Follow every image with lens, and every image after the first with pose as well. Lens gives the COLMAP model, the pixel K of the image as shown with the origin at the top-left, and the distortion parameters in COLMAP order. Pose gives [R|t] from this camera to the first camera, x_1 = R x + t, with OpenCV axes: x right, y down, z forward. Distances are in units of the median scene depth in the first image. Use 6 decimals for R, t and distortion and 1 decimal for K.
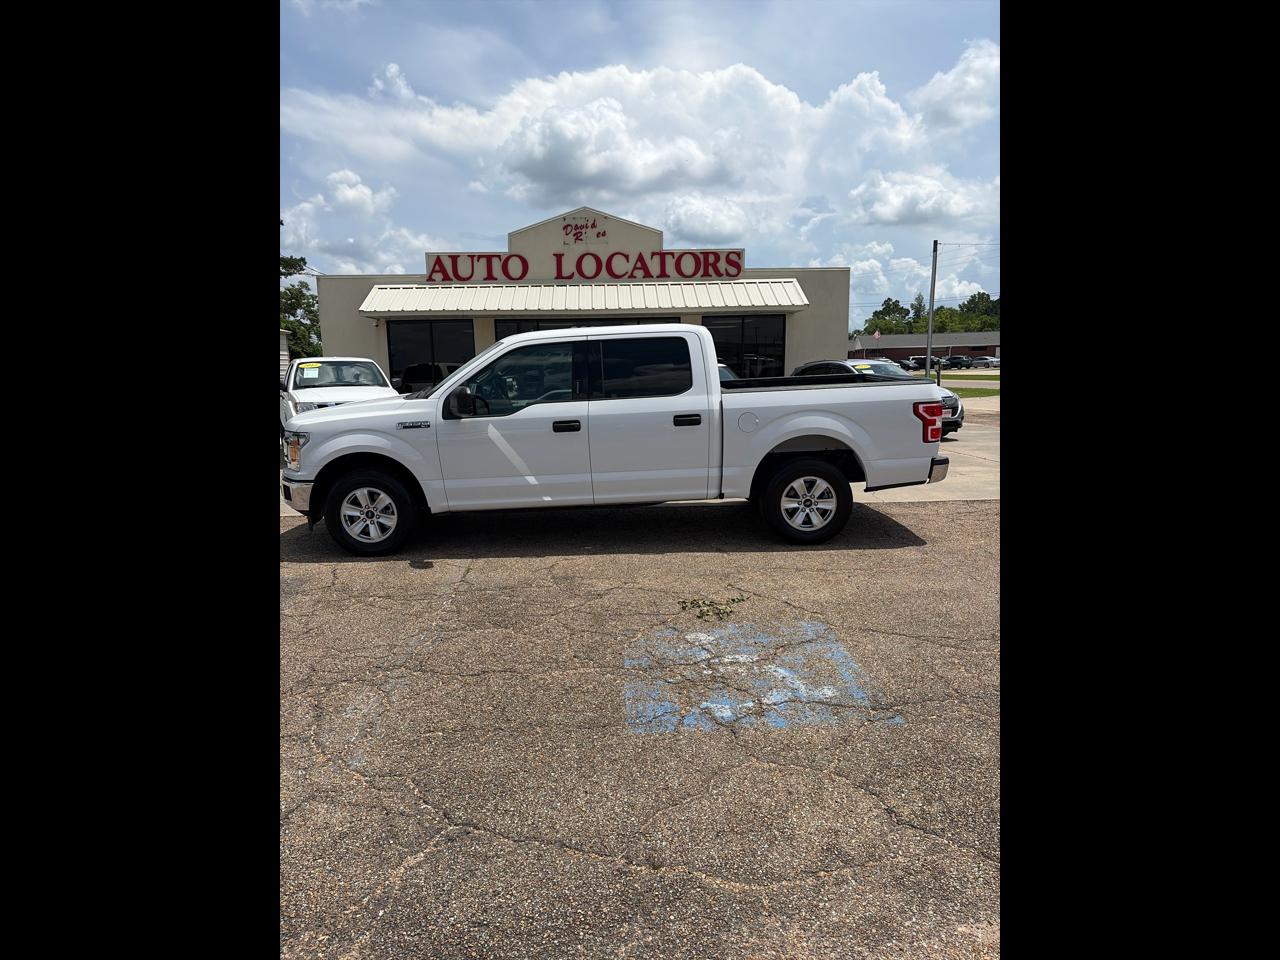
lens RADIAL K [[733.4, 0, 633.9], [0, 733.4, 477.3], [0, 0, 1]] dist [0.017032, -0.011501]
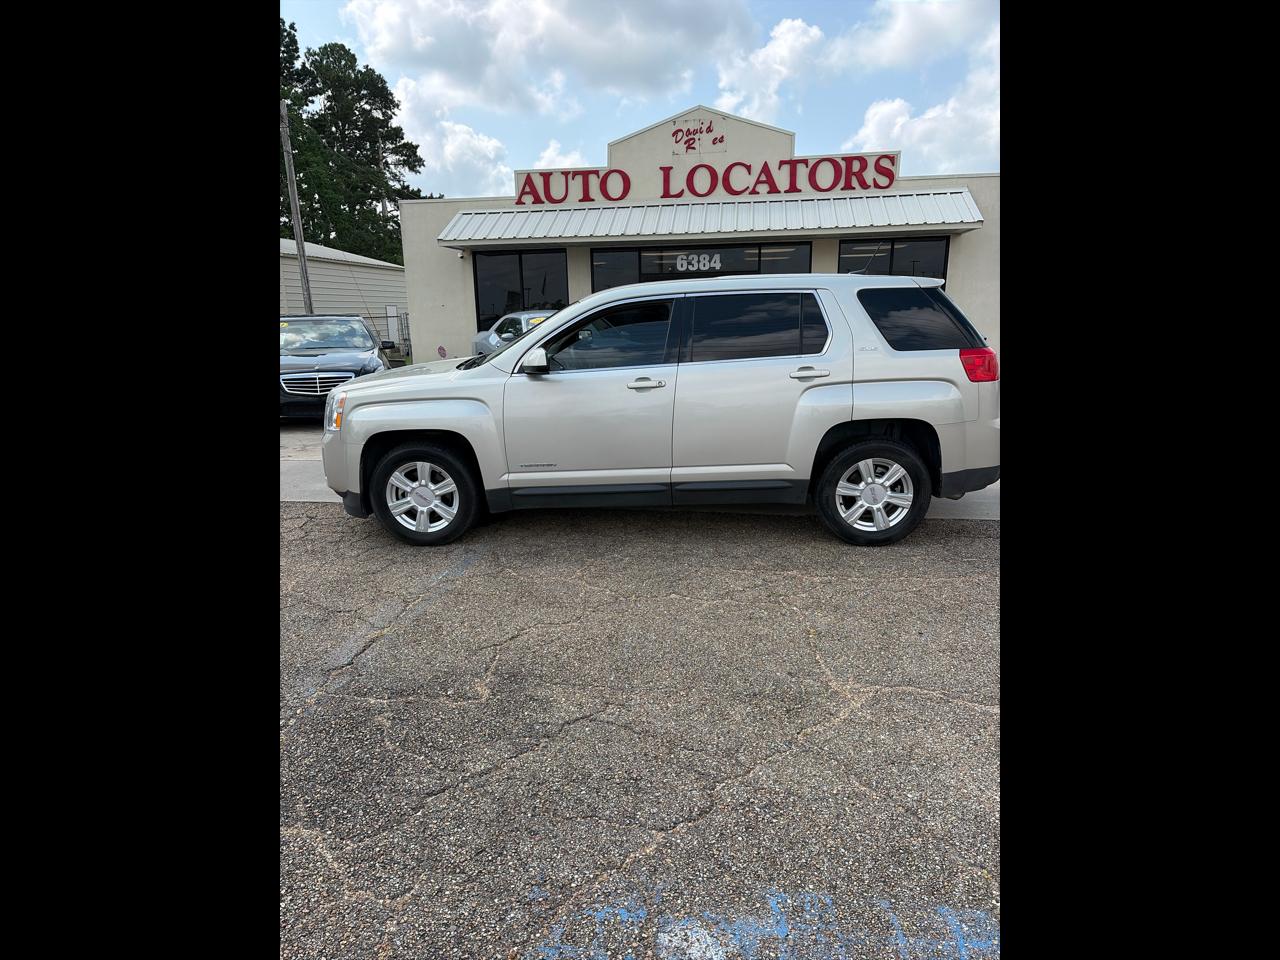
lens RADIAL K [[733.0, 0, 633.1], [0, 733.0, 480.2], [0, 0, 1]] dist [0.028927, 0.005500]
pose [[0.982402, 0.043466, -0.181649, 0.029676], [-0.028213, 0.995919, 0.085725, -0.020185], [0.184634, -0.079091, 0.979620, 0.147081]]
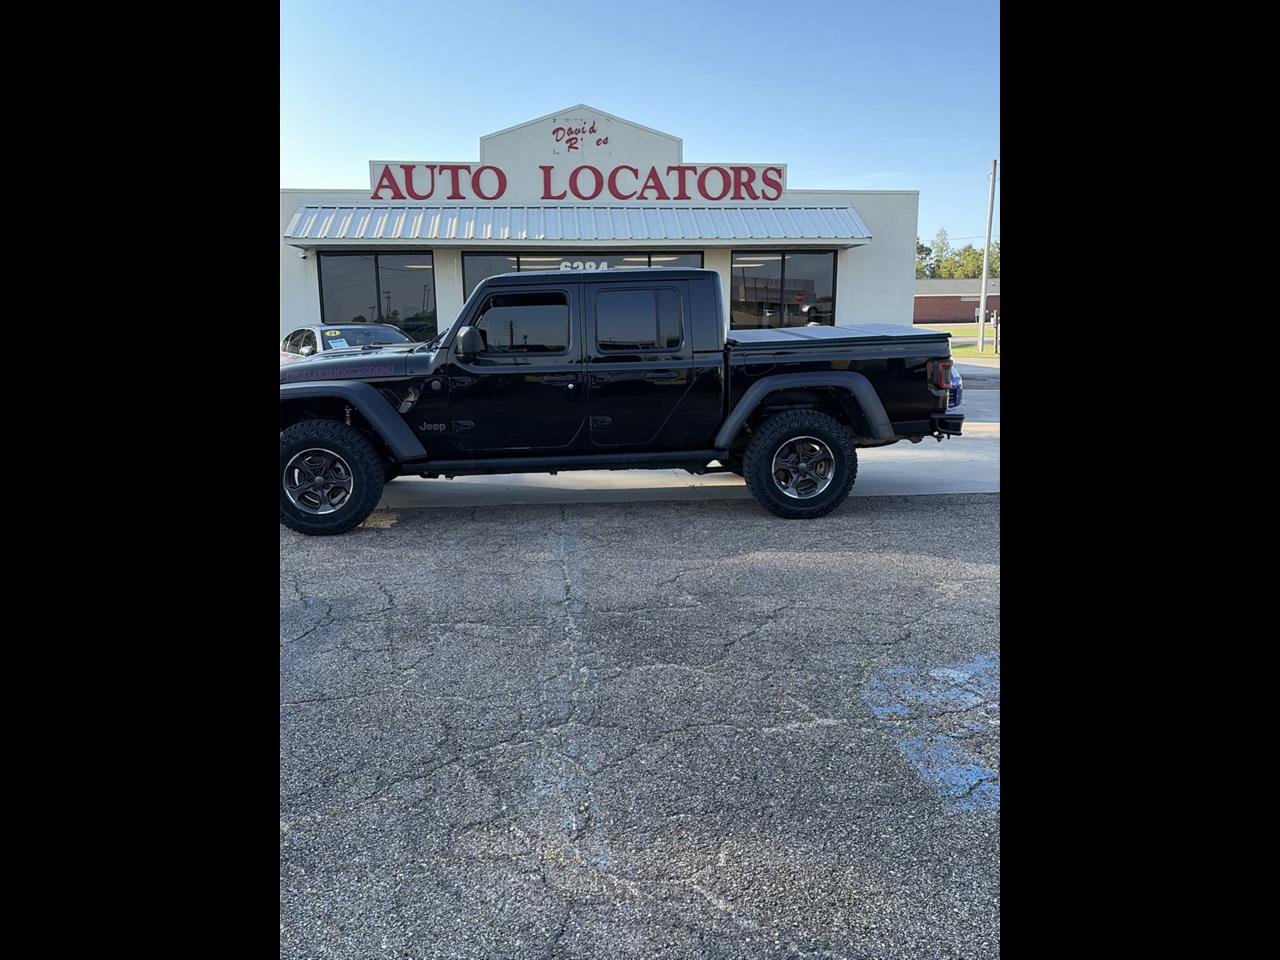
lens RADIAL K [[933.7, 0, 636.8], [0, 933.7, 477.9], [0, 0, 1]] dist [0.024792, -0.018507]
pose [[0.998258, -0.000520, 0.058990, -0.069045], [-0.000672, 0.999796, 0.020182, -0.000092], [-0.058988, -0.020186, 0.998055, 0.017879]]
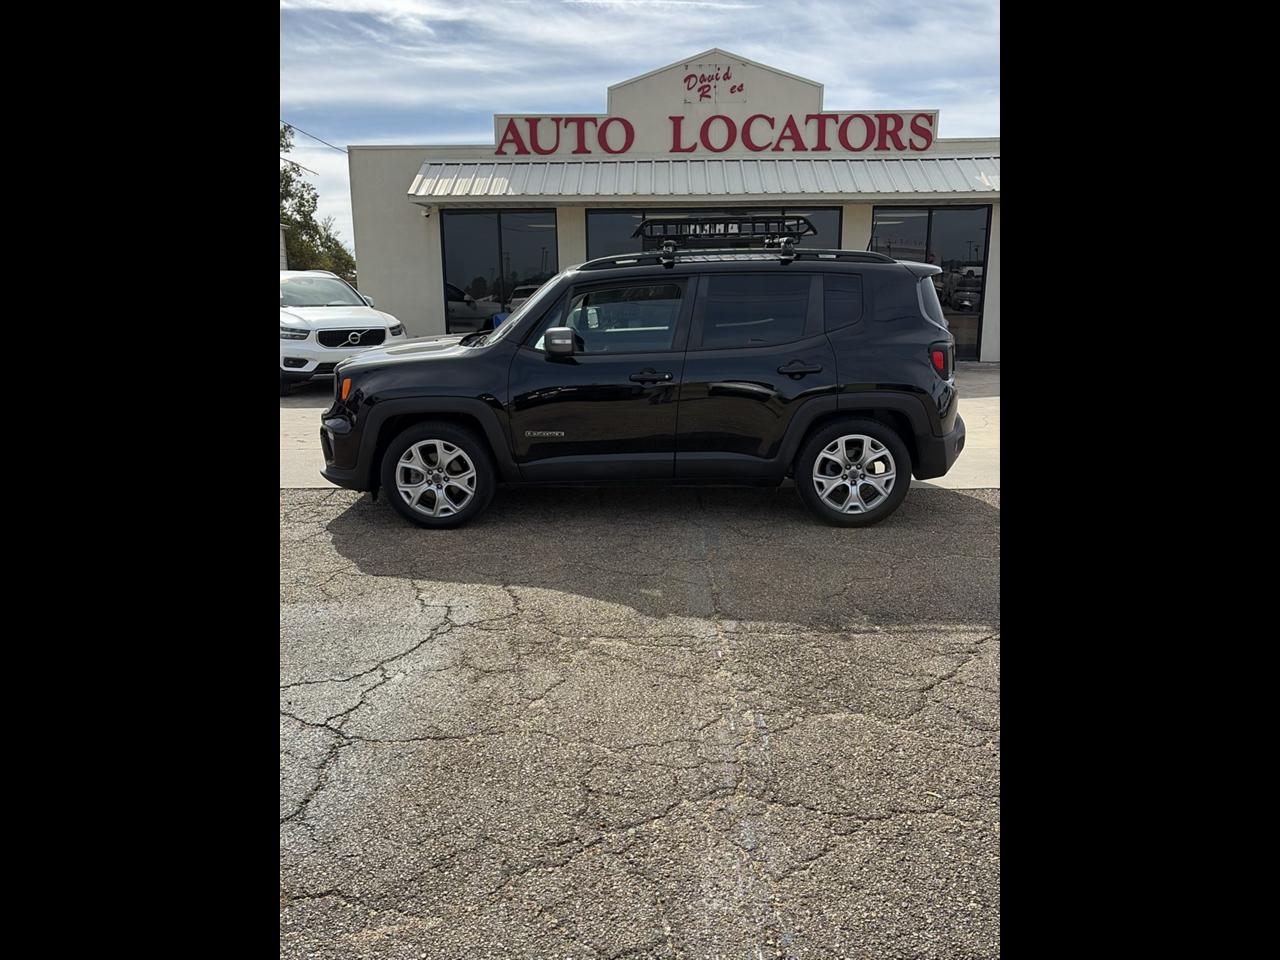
lens RADIAL K [[933.7, 0, 633.7], [0, 933.7, 478.9], [0, 0, 1]] dist [0.024792, -0.018507]
pose [[0.997759, 0.027645, -0.060934, -0.081611], [-0.023811, 0.997744, 0.062762, -0.006822], [0.062532, -0.061170, 0.996167, 0.063068]]
